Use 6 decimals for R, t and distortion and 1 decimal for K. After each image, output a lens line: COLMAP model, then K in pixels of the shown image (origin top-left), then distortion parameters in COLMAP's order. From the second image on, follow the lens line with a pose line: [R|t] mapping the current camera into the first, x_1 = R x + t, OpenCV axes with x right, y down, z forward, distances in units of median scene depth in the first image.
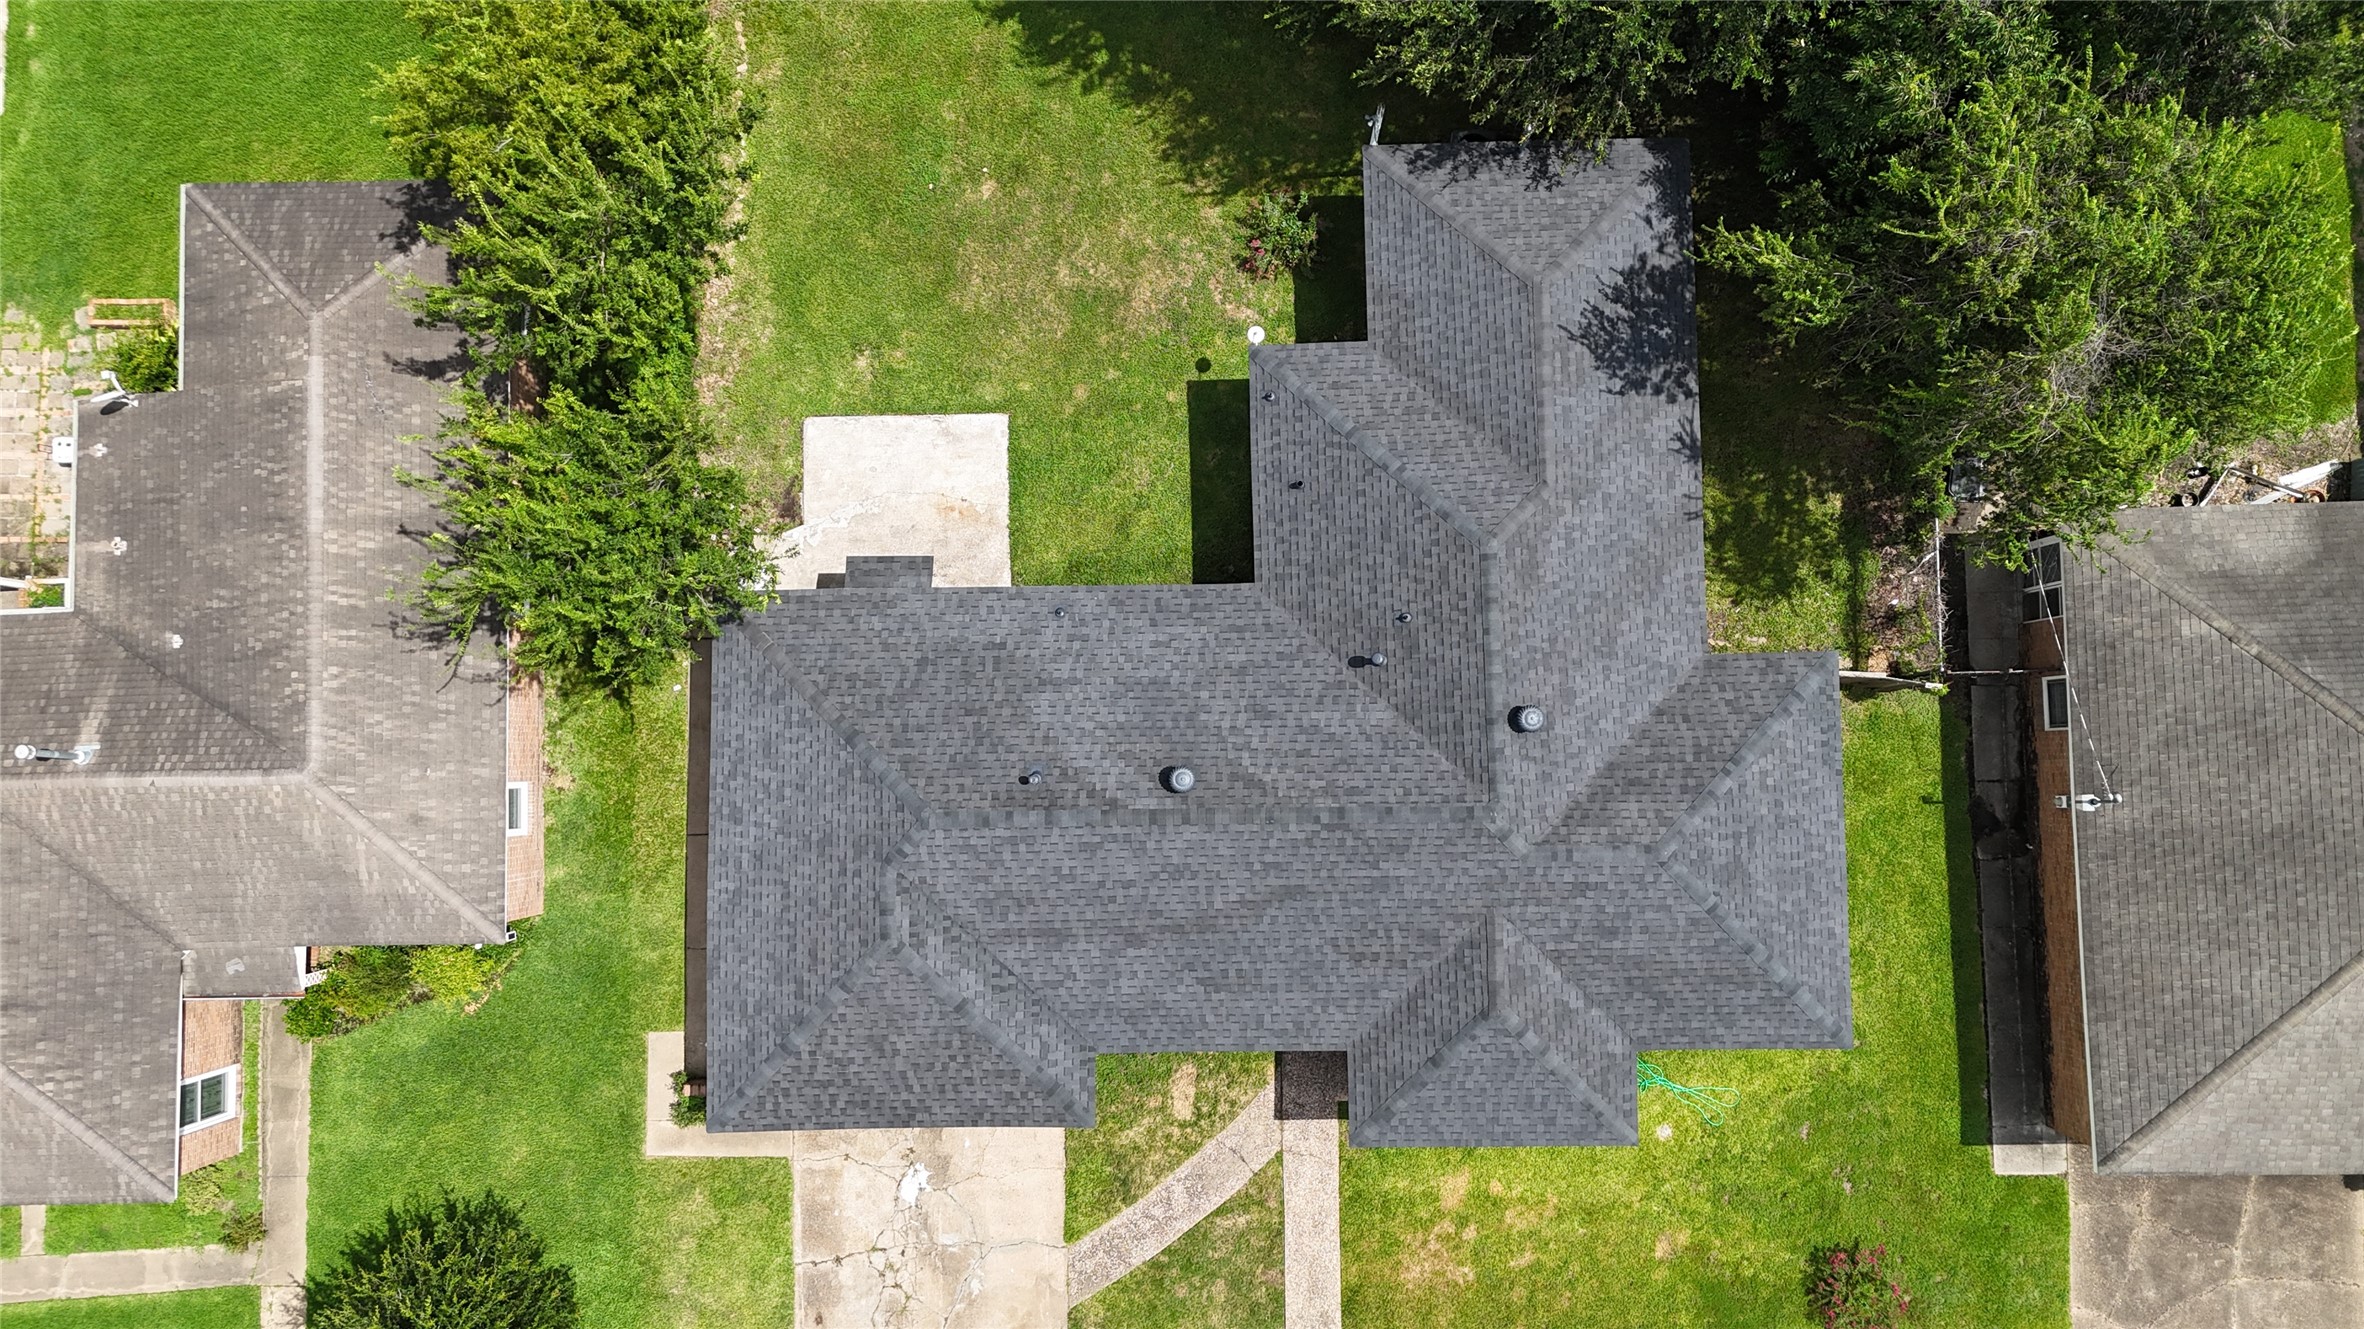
lens RADIAL K [[1737.8, 0, 1178.7], [0, 1737.8, 674.3], [0, 0, 1]] dist [0.071830, -0.122719]
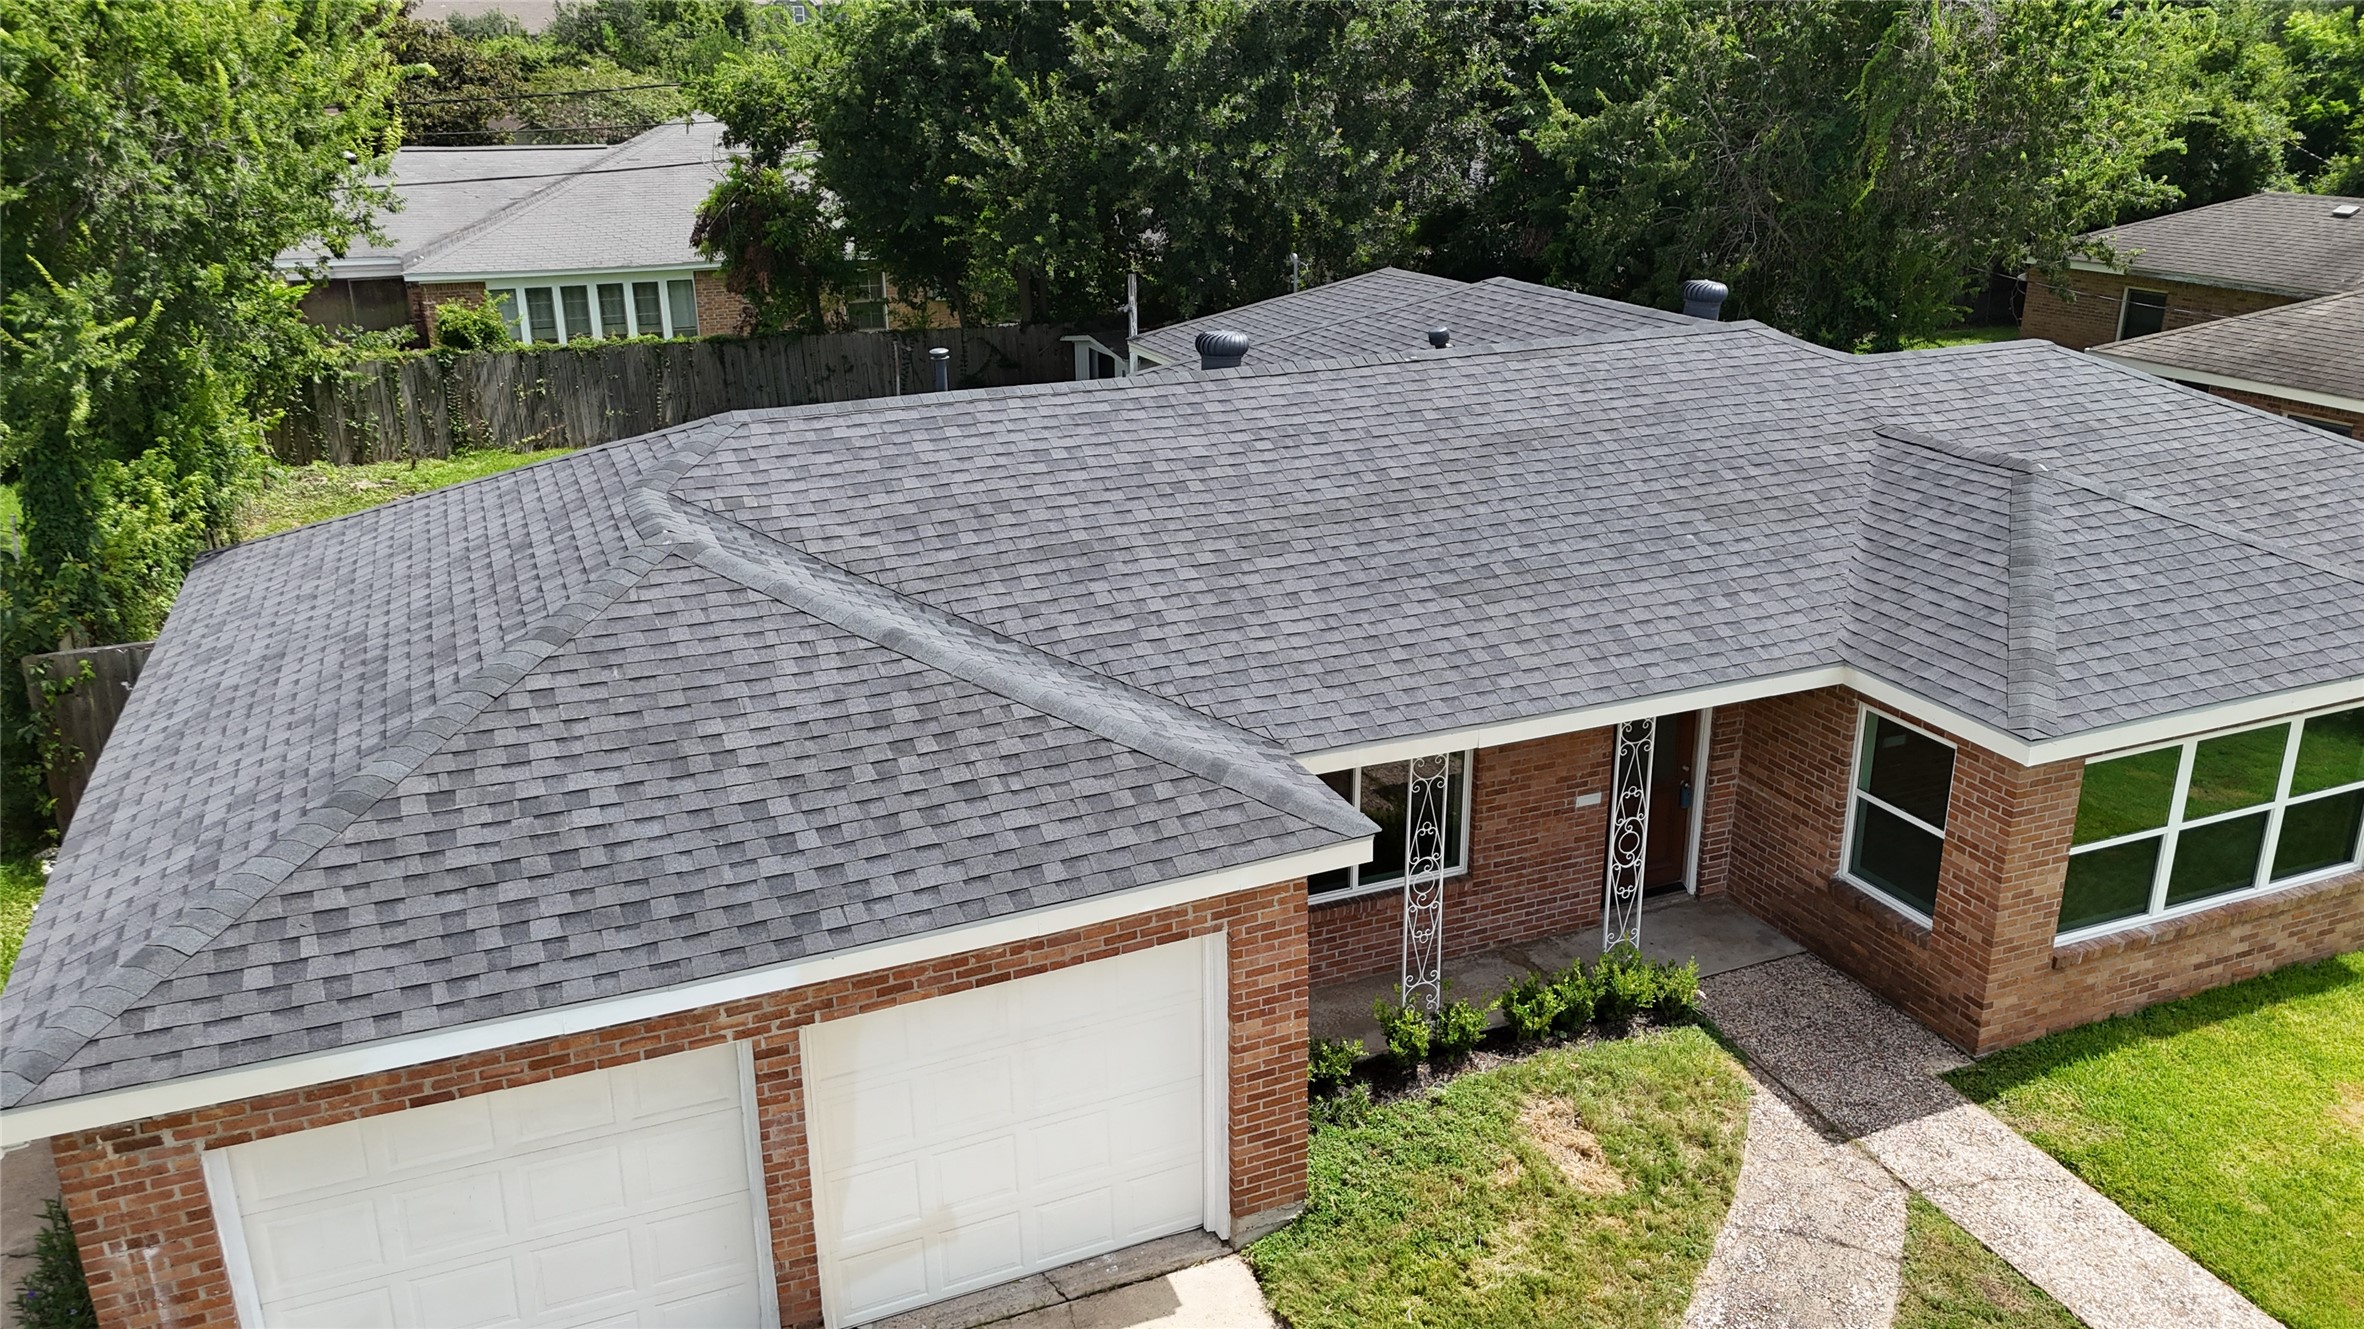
lens RADIAL K [[1753.2, 0, 1182.0], [0, 1753.2, 664.5], [0, 0, 1]] dist [0.090045, -0.126474]
pose [[0.928864, -0.103215, 0.355749, -0.180942], [0.368234, 0.361461, -0.856592, 0.475912], [-0.040177, 0.926657, 0.373756, 0.788113]]
